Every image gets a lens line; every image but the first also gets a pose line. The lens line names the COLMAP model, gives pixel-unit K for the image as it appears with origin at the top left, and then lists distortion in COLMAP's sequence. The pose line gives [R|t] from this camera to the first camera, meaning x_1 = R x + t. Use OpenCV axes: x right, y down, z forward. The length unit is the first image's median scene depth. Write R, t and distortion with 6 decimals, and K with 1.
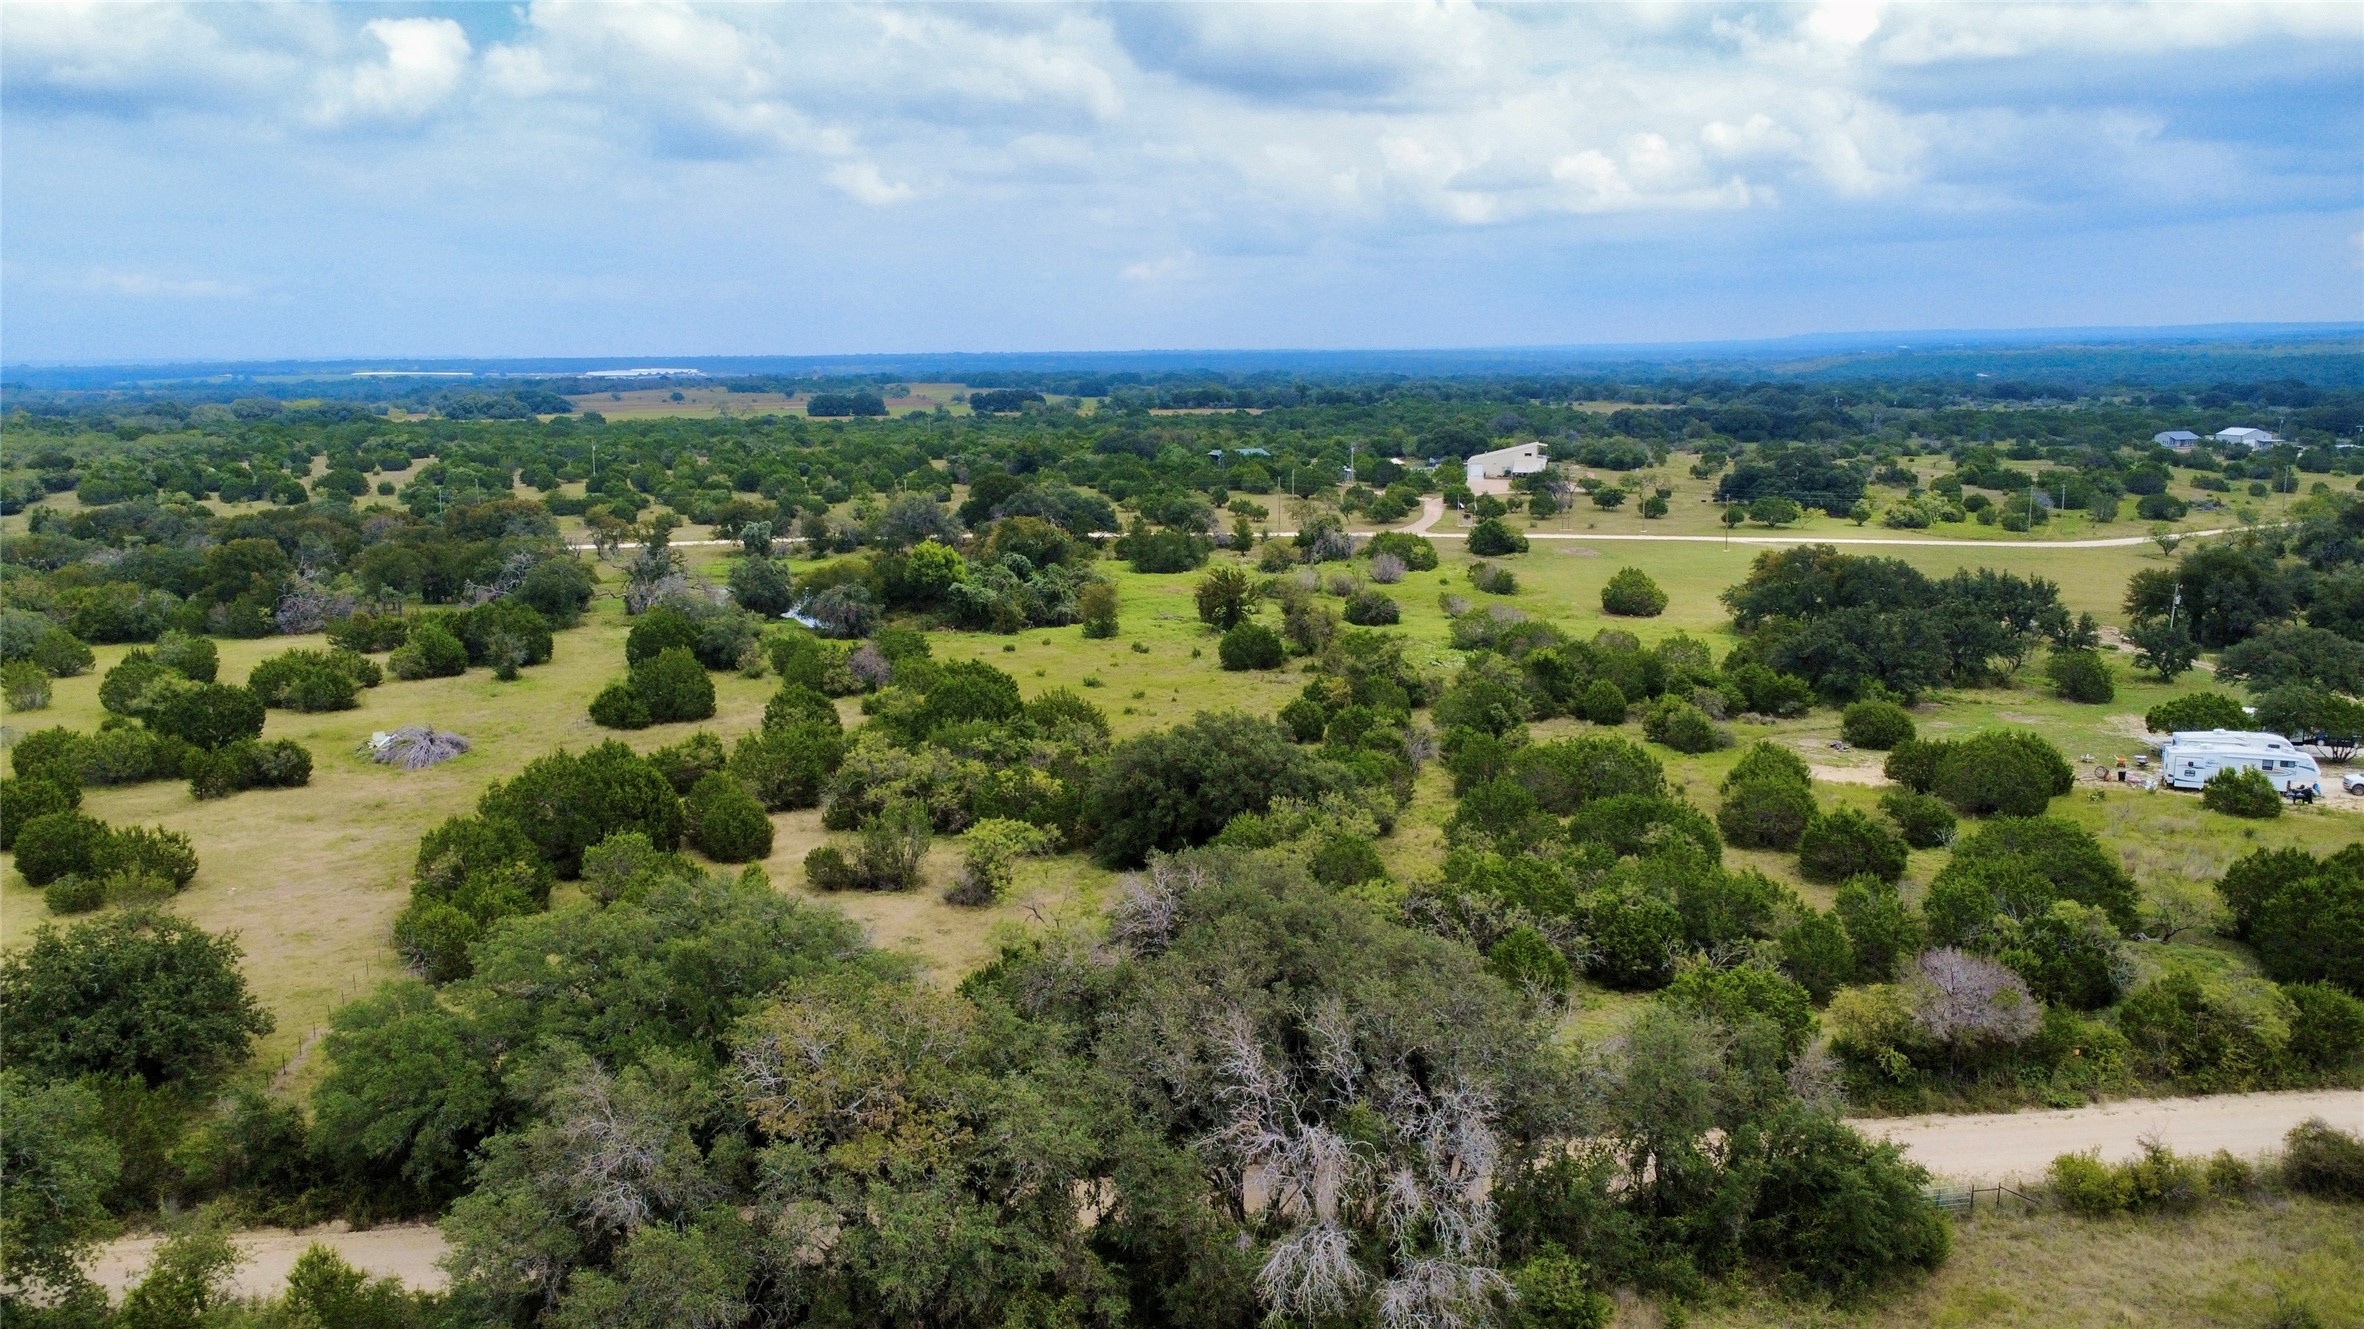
lens RADIAL K [[1686.8, 0, 1182.0], [0, 1686.8, 664.5], [0, 0, 1]] dist [-0.058878, -0.002667]
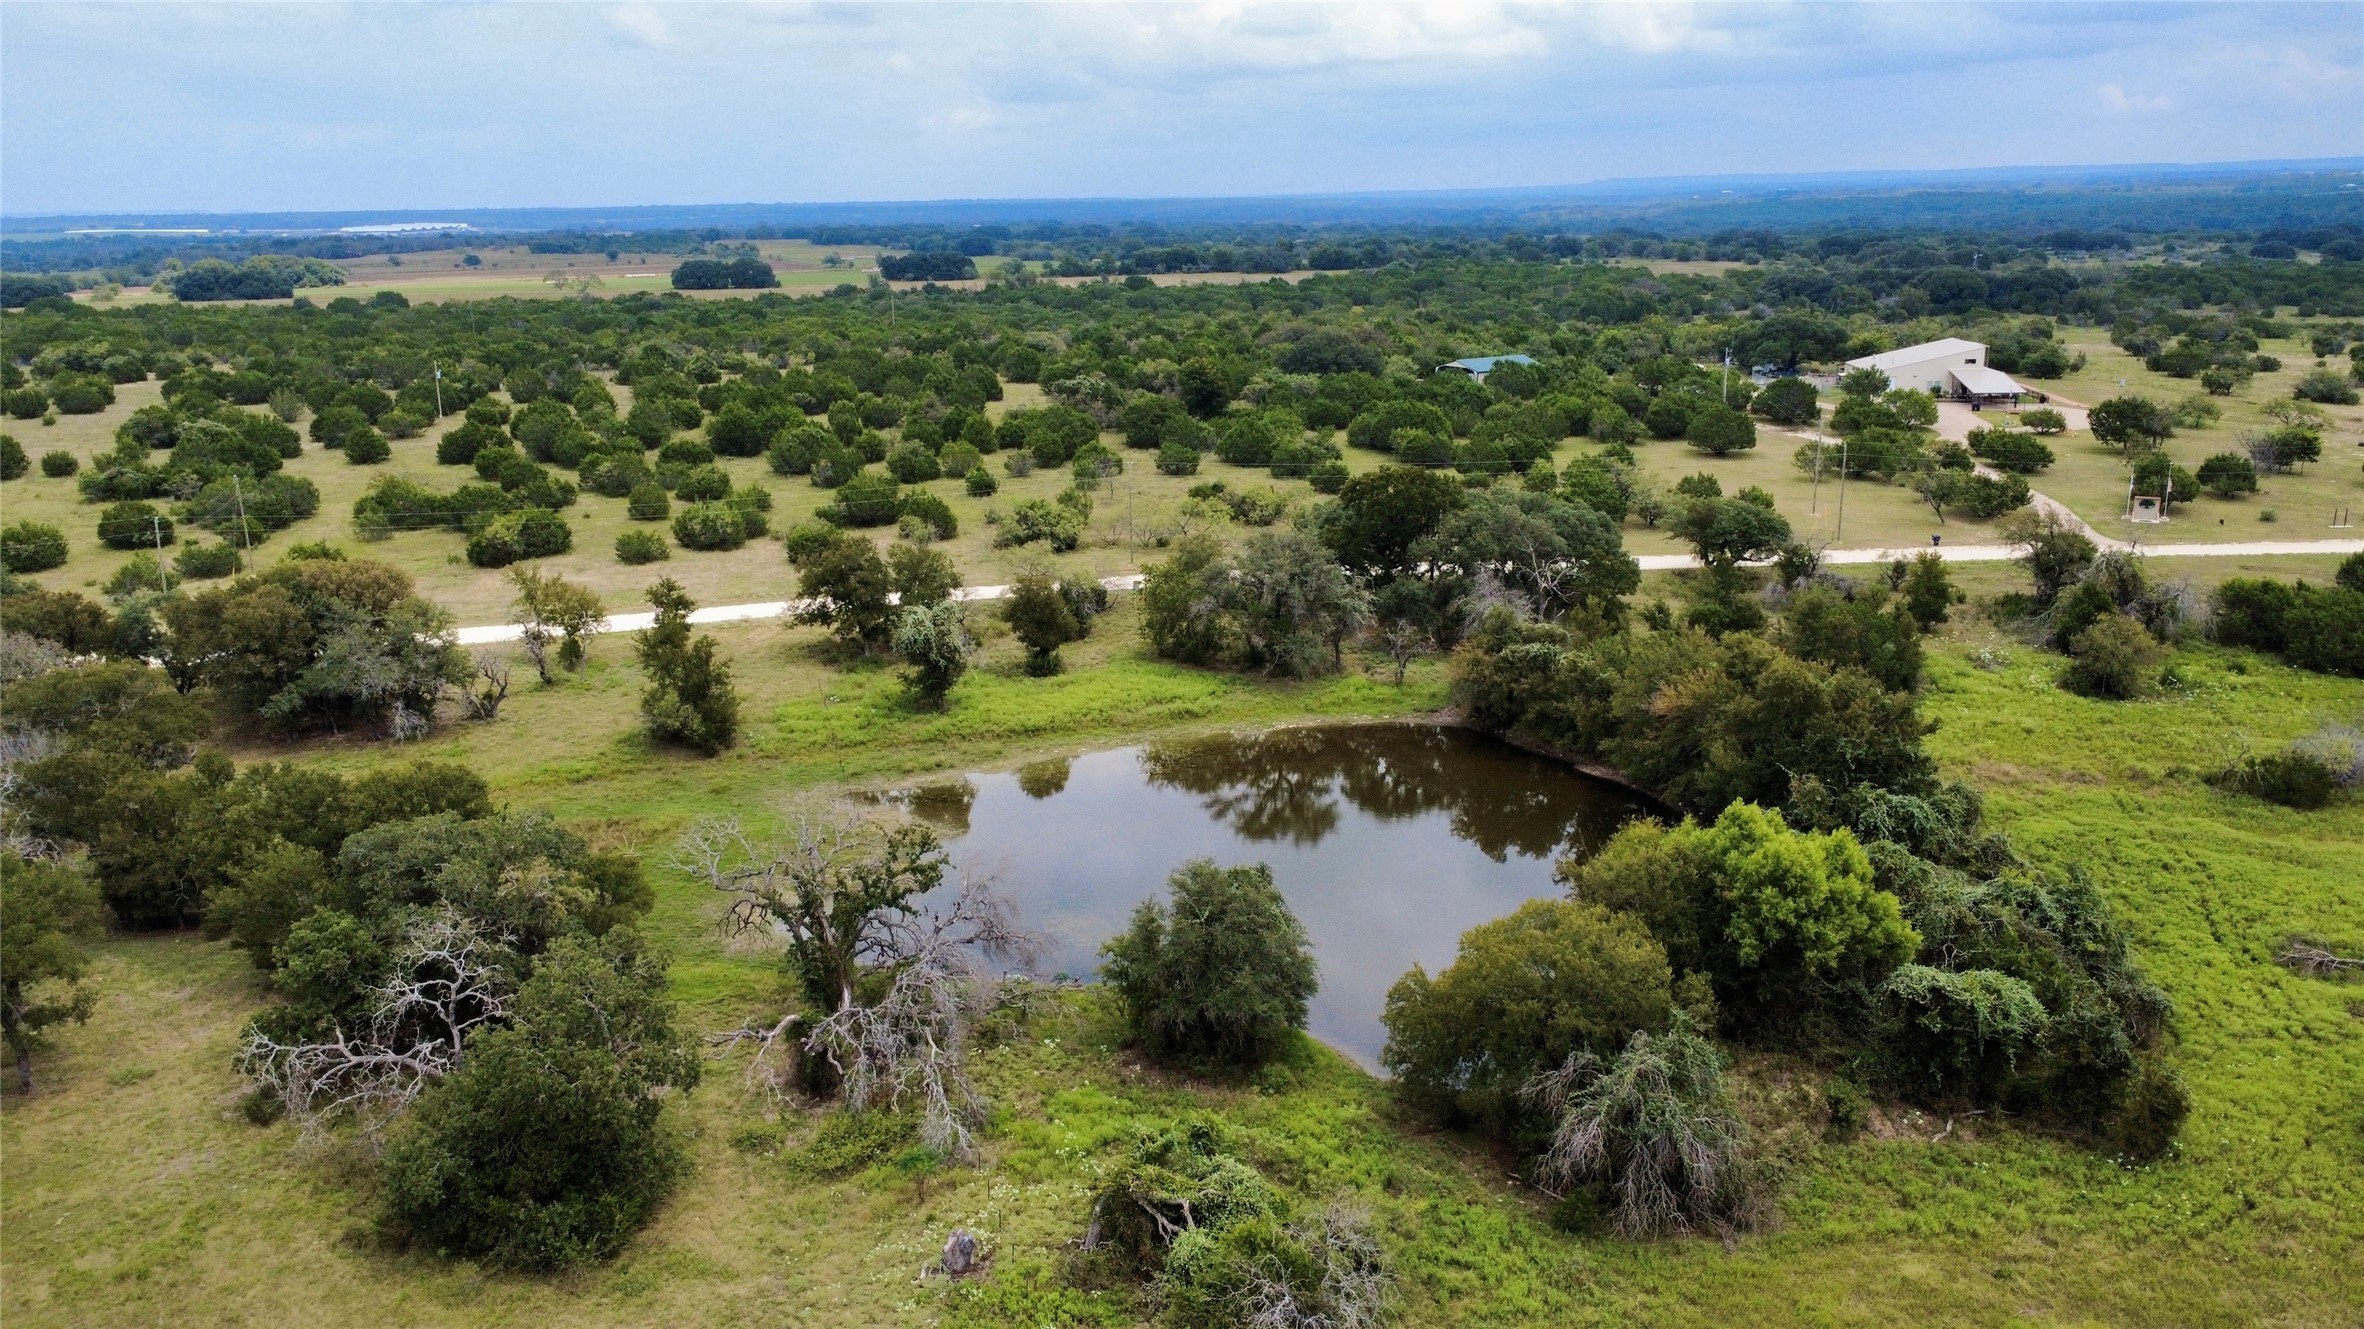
lens RADIAL K [[1686.8, 0, 1182.0], [0, 1686.8, 664.5], [0, 0, 1]] dist [-0.058878, -0.002667]
pose [[0.992244, -0.032069, 0.120098, -0.080848], [0.021648, 0.995965, 0.087098, -0.035206], [-0.122406, -0.083823, 0.988934, 0.186890]]
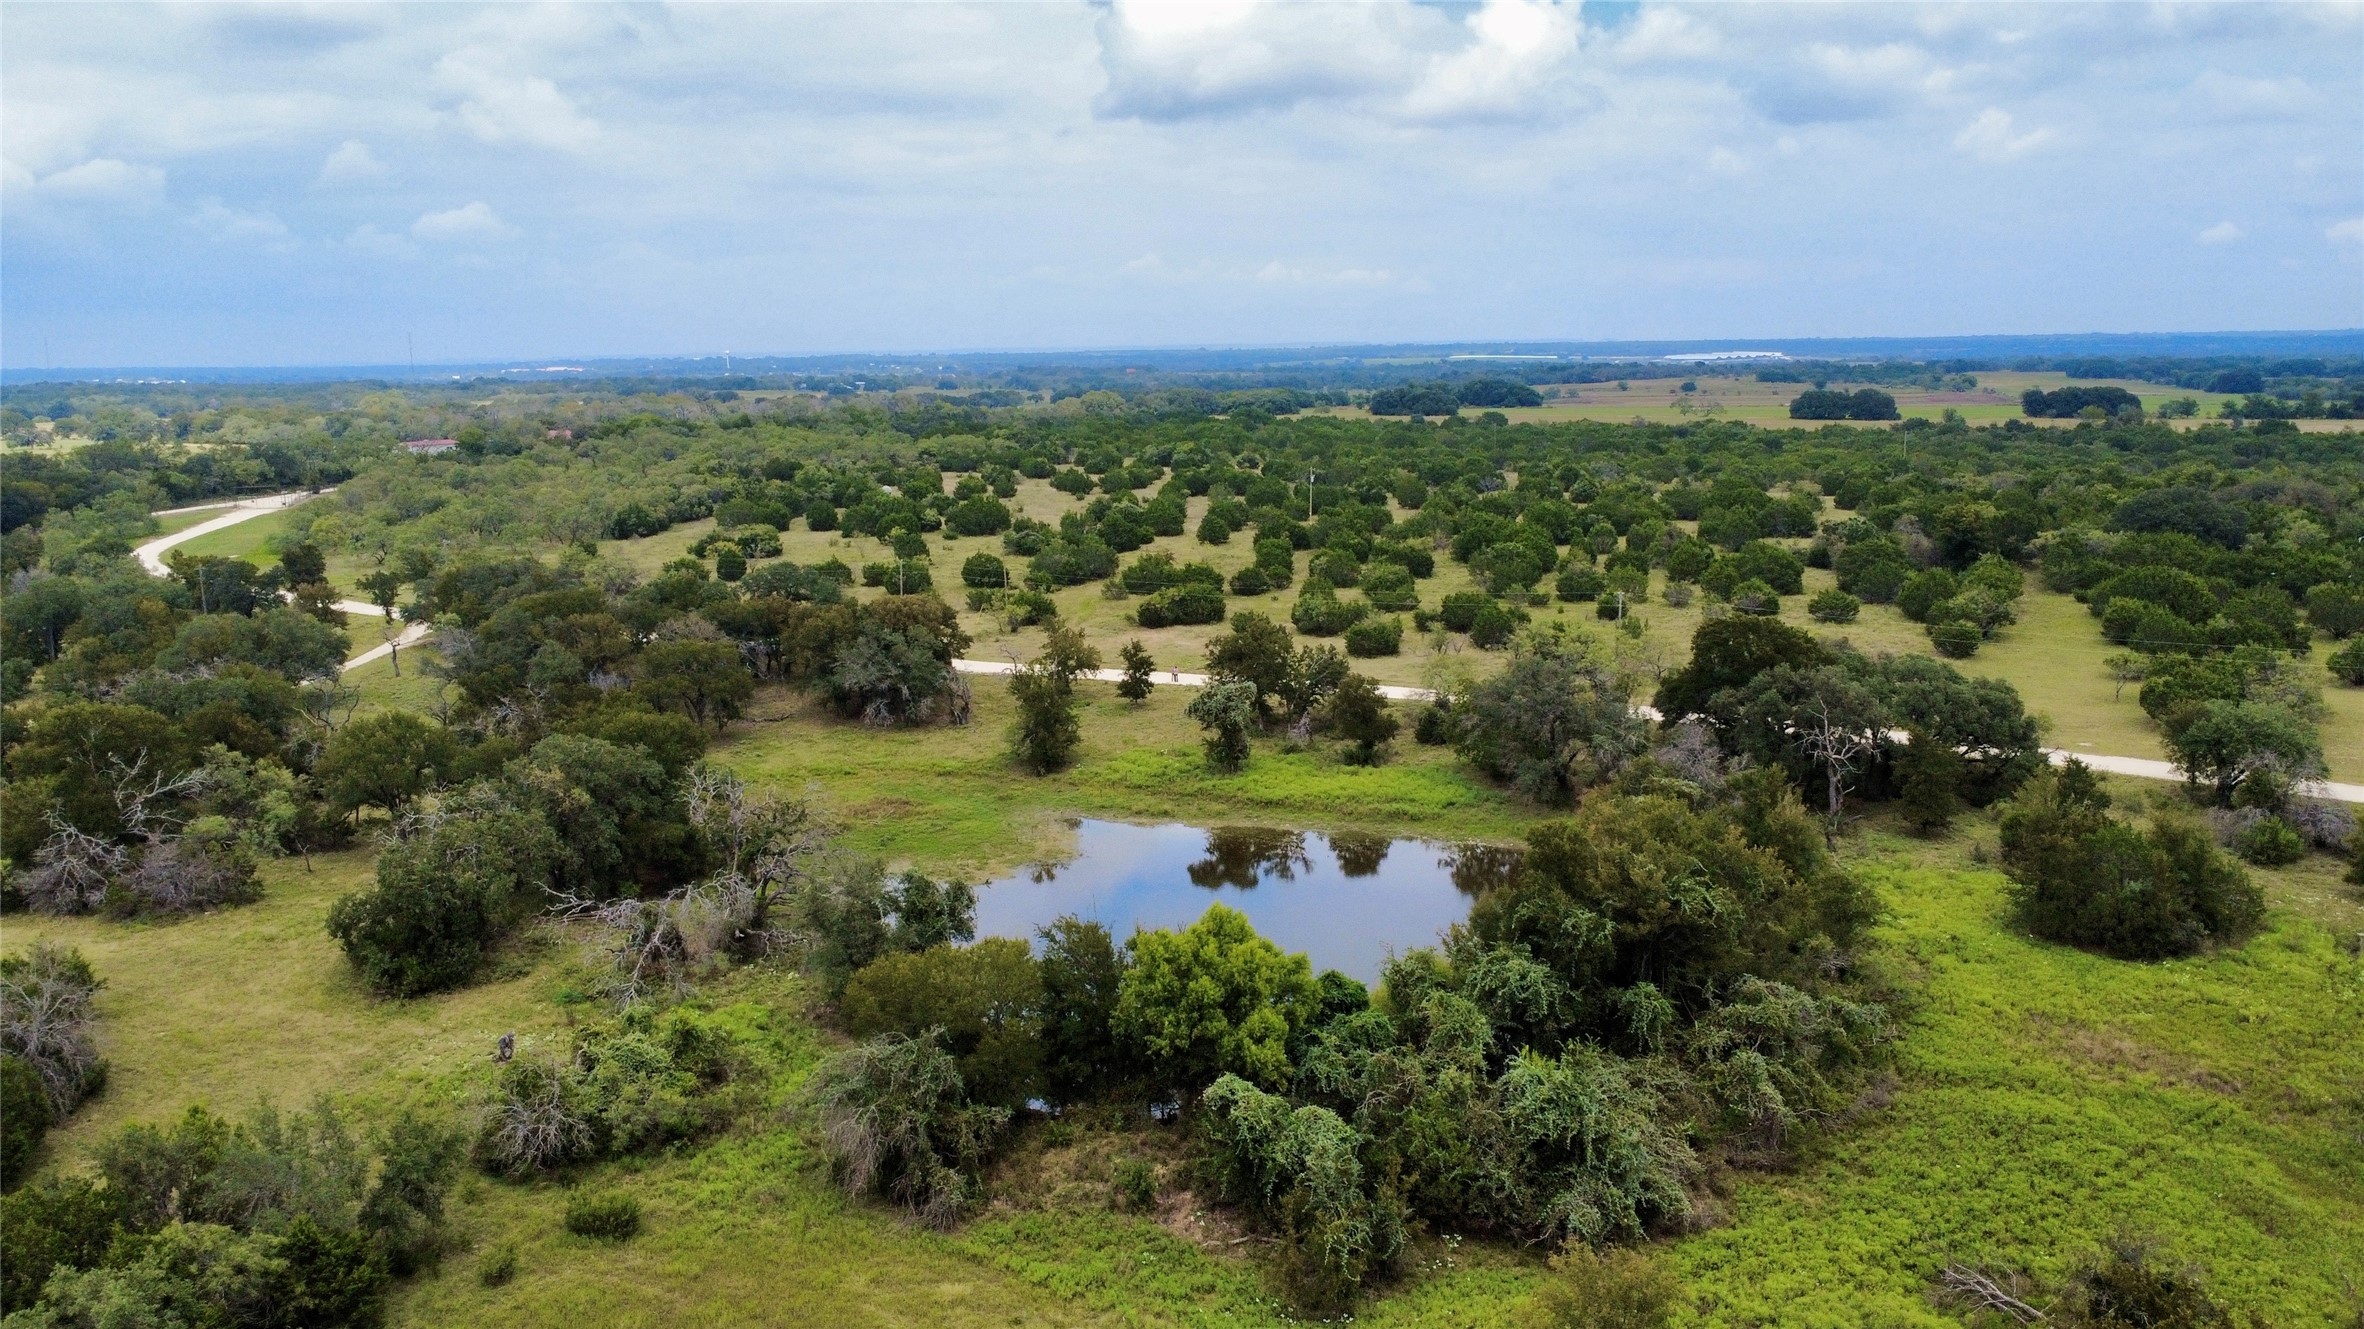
lens RADIAL K [[1686.8, 0, 1182.0], [0, 1686.8, 664.5], [0, 0, 1]] dist [-0.058878, -0.002667]
pose [[0.803054, 0.094269, -0.588403, 0.010576], [-0.088021, 0.995342, 0.039334, -0.036304], [0.589370, 0.020205, 0.807611, 0.193893]]
